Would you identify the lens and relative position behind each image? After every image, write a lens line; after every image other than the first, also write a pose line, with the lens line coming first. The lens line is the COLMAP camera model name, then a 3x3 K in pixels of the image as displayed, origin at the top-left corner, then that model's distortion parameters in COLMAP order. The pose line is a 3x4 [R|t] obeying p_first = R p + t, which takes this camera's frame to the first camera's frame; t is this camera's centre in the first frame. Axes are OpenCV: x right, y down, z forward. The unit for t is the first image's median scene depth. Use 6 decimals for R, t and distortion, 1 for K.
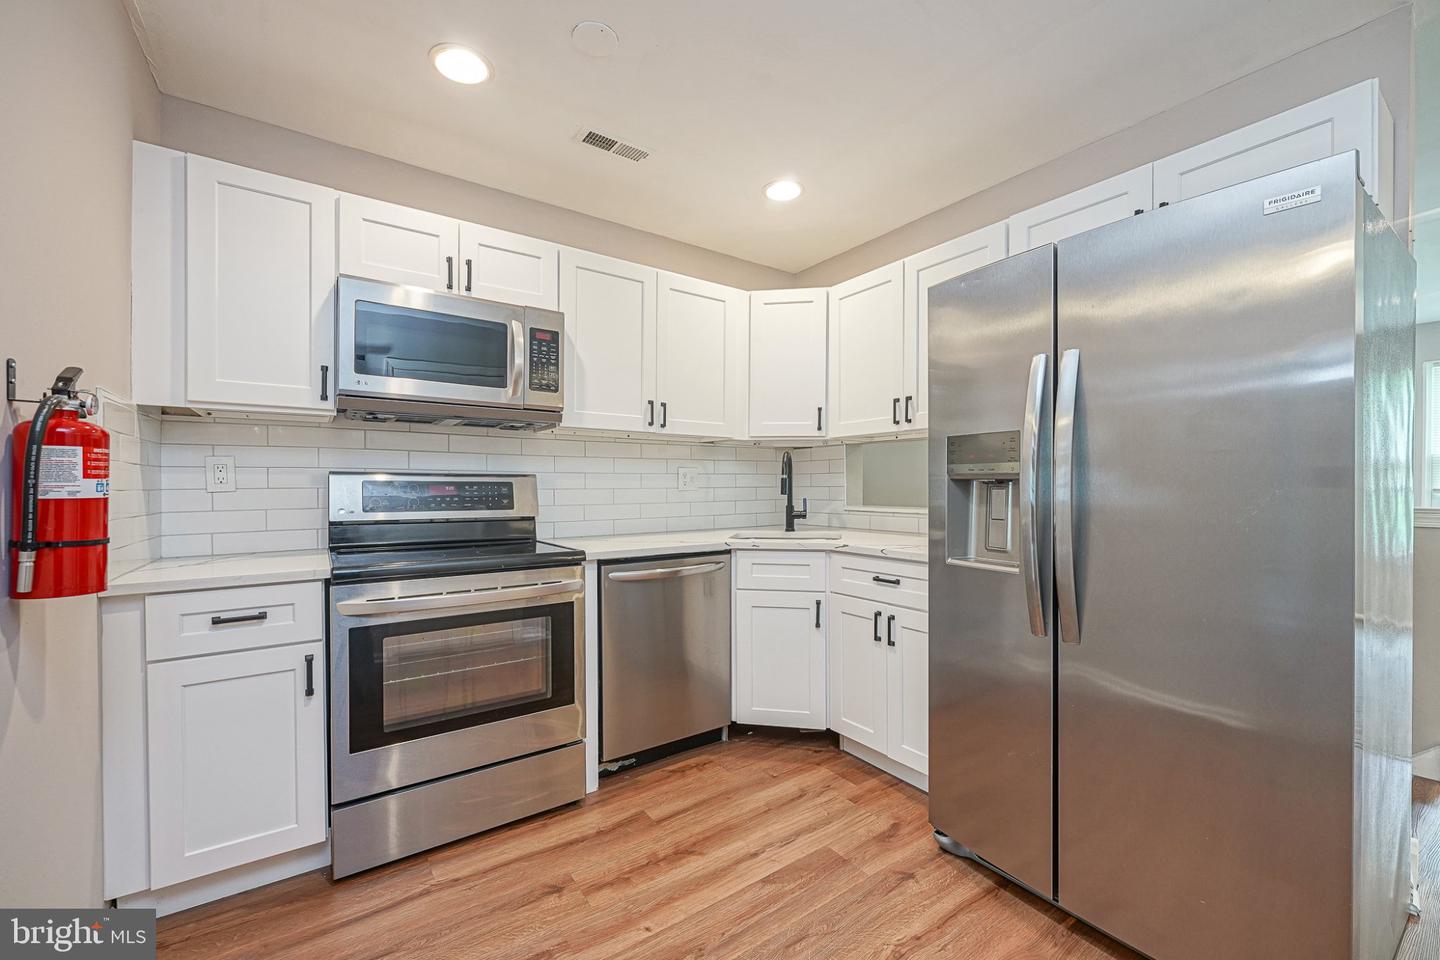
lens RADIAL K [[587.3, 0, 724.1], [0, 587.3, 486.3], [0, 0, 1]] dist [-0.000807, 0.000139]
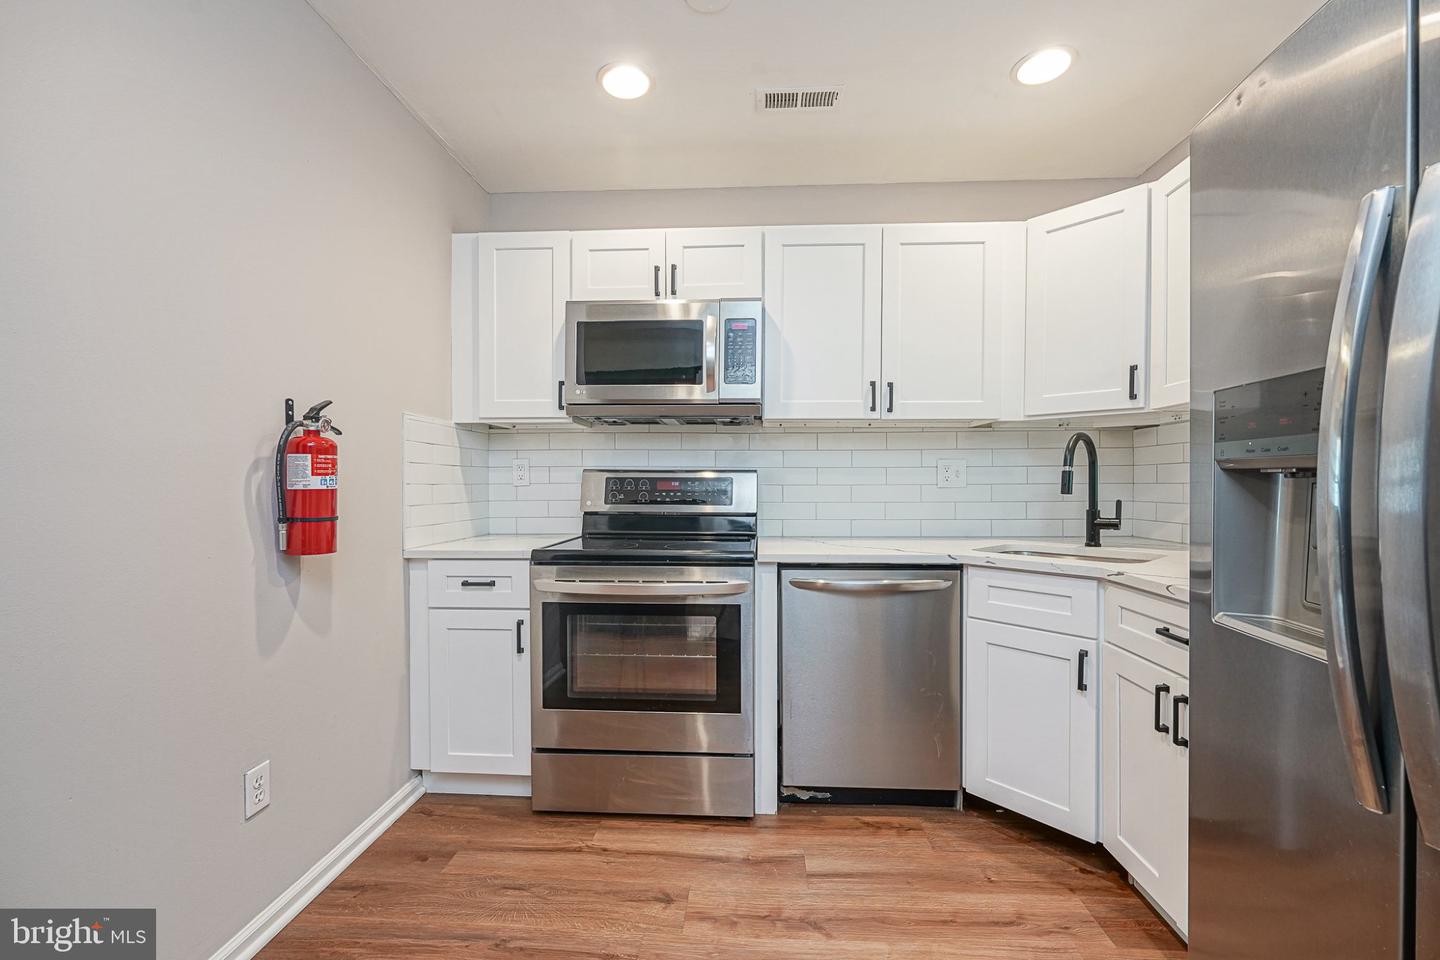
lens RADIAL K [[601.9, 0, 739.6], [0, 601.9, 487.0], [0, 0, 1]] dist [-0.001173, 0.000167]
pose [[0.777235, 0.006339, -0.629178, 0.333067], [-0.001717, 0.999967, 0.007953, 0.000407], [0.629208, -0.005101, 0.777220, 0.242714]]
